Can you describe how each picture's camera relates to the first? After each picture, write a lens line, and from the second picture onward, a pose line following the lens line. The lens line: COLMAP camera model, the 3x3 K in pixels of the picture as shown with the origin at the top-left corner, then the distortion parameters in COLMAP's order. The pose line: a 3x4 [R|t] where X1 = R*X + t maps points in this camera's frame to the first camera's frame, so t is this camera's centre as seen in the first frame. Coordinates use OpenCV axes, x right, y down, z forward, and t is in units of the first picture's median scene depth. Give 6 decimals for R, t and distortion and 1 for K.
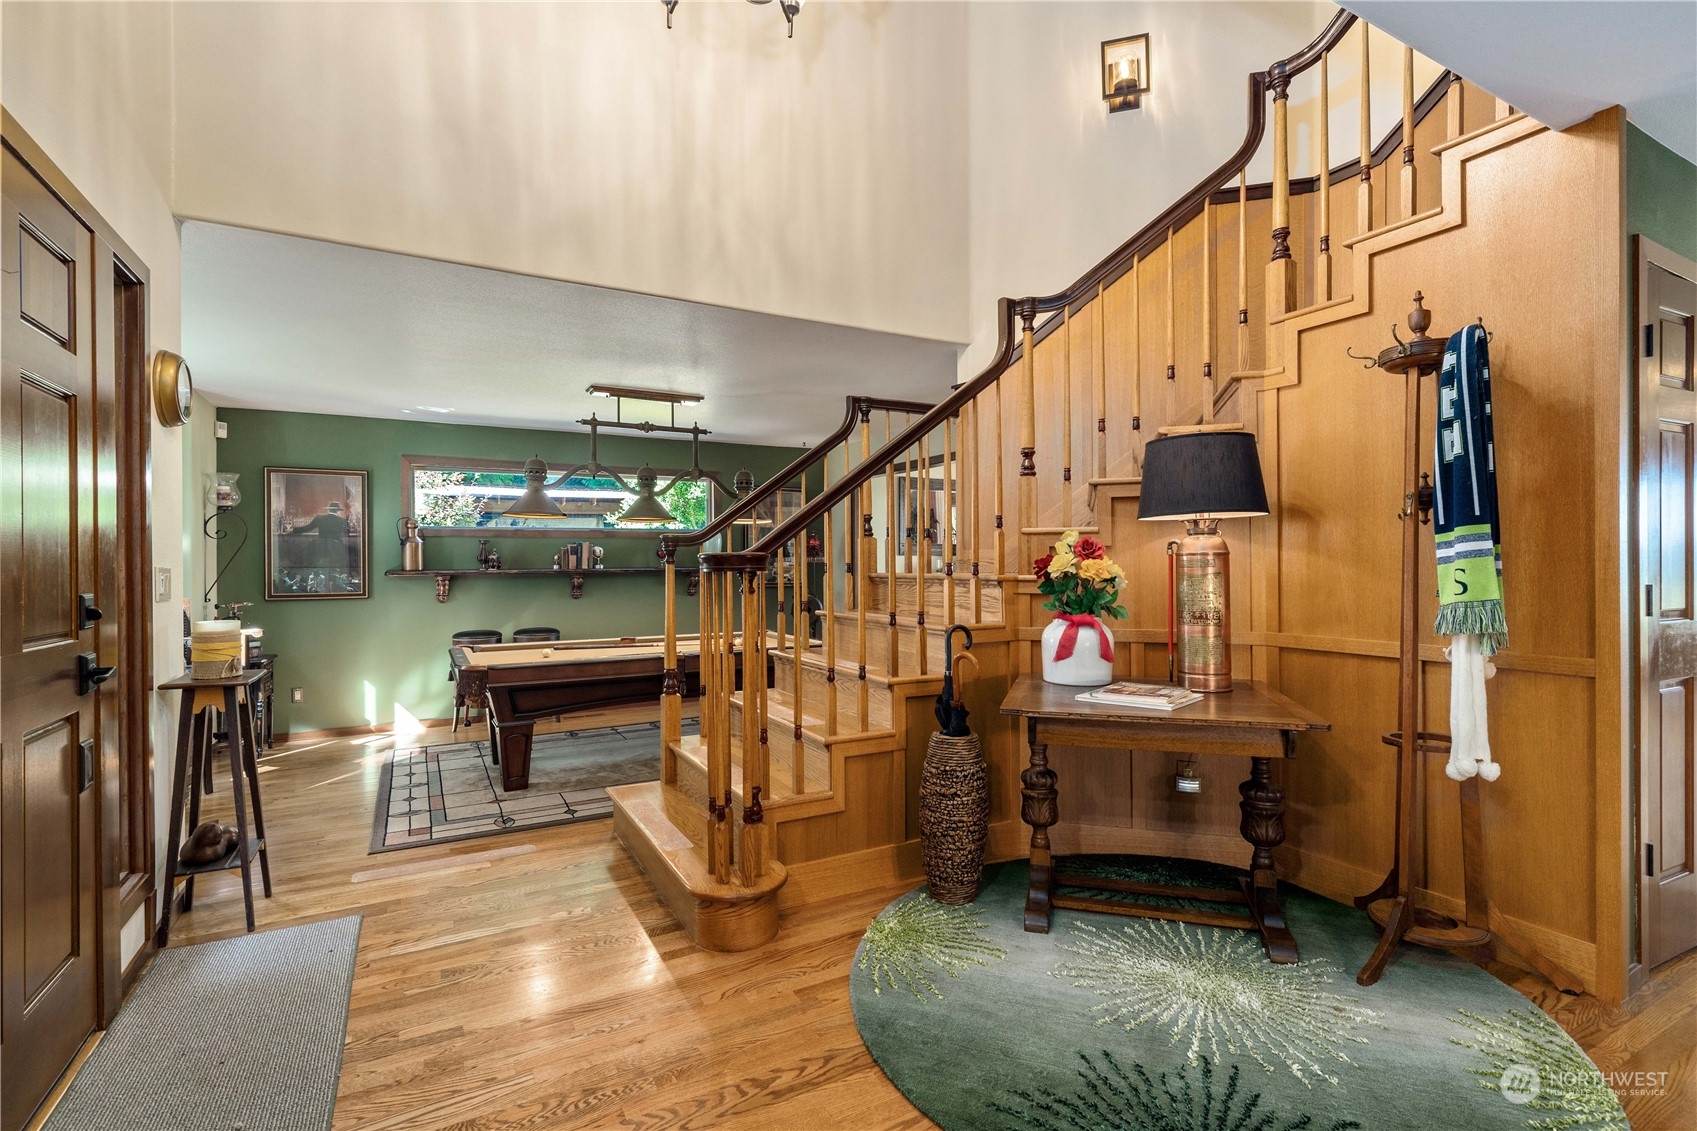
lens RADIAL K [[801.9, 0, 850.6], [0, 801.9, 563.5], [0, 0, 1]] dist [-0.000796, -0.000349]
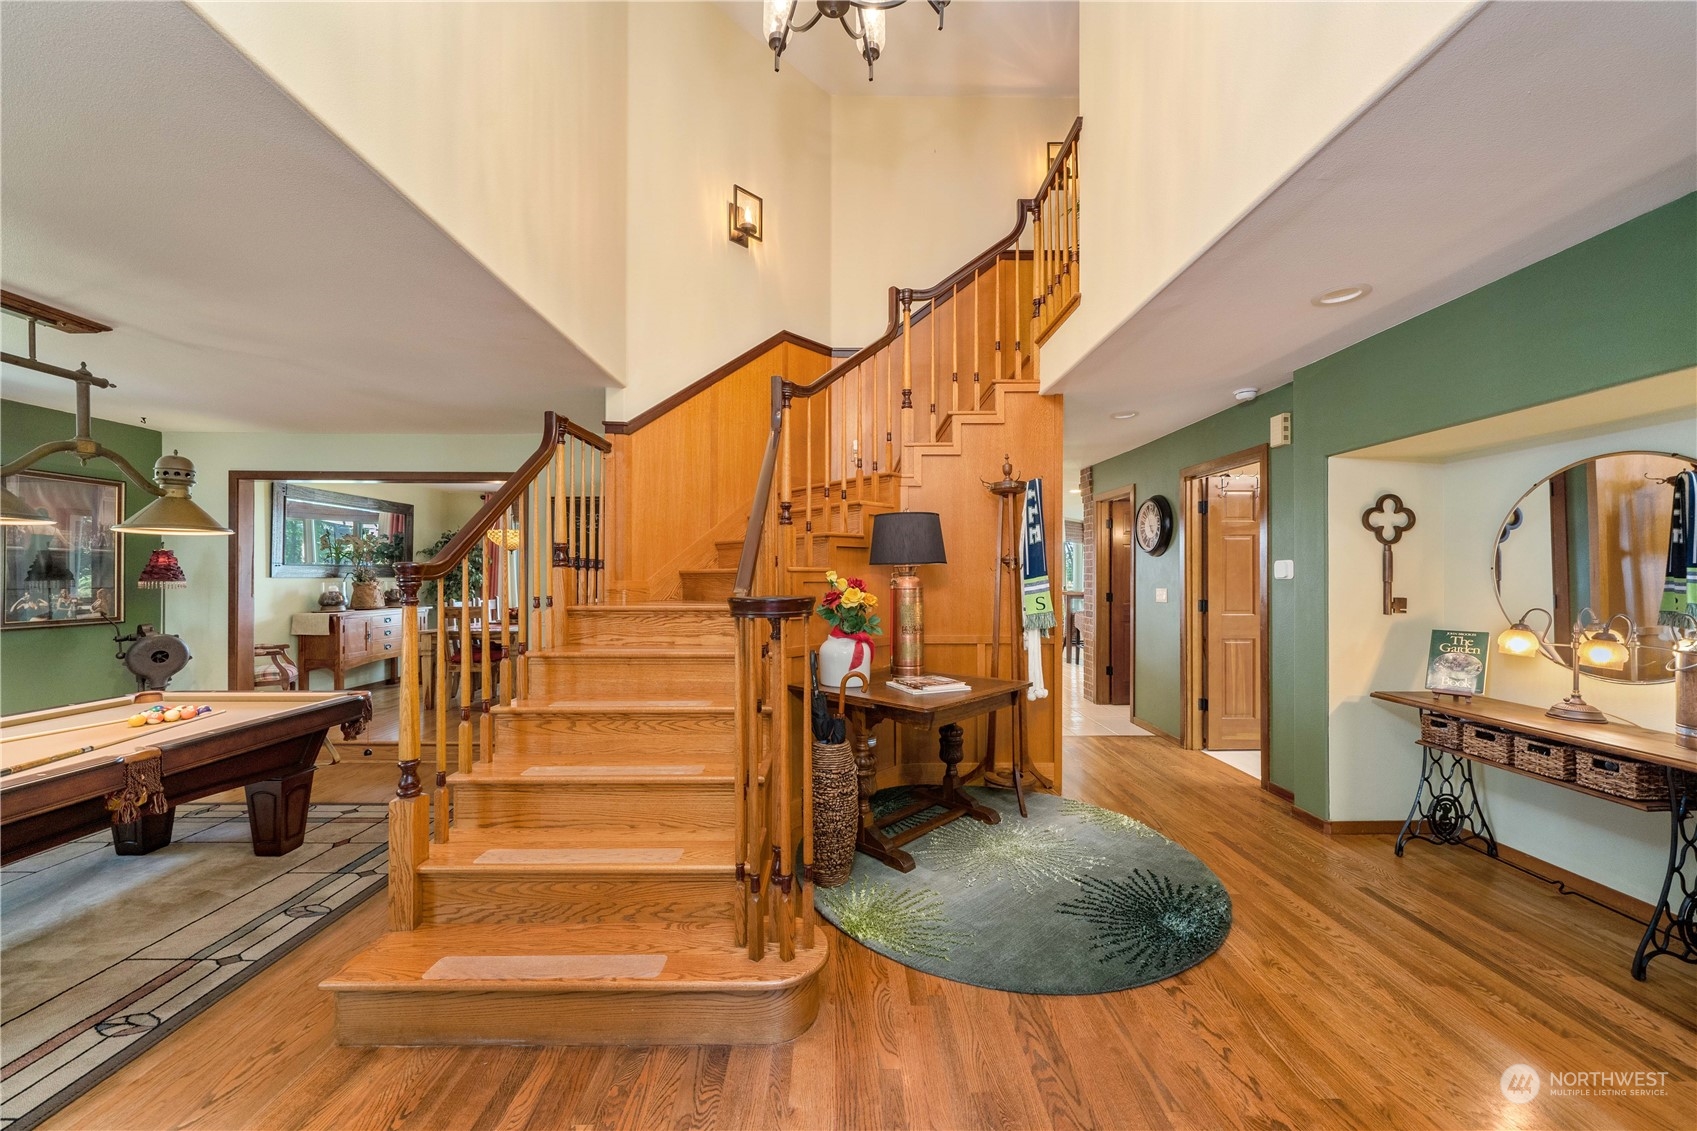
lens RADIAL K [[617.7, 0, 848.1], [0, 617.7, 571.6], [0, 0, 1]] dist [-0.003761, -0.000102]
pose [[0.462701, 0.009110, 0.886467, -0.845909], [-0.003614, 0.999958, -0.008390, -0.042127], [-0.886507, 0.000678, 0.462715, 0.685708]]
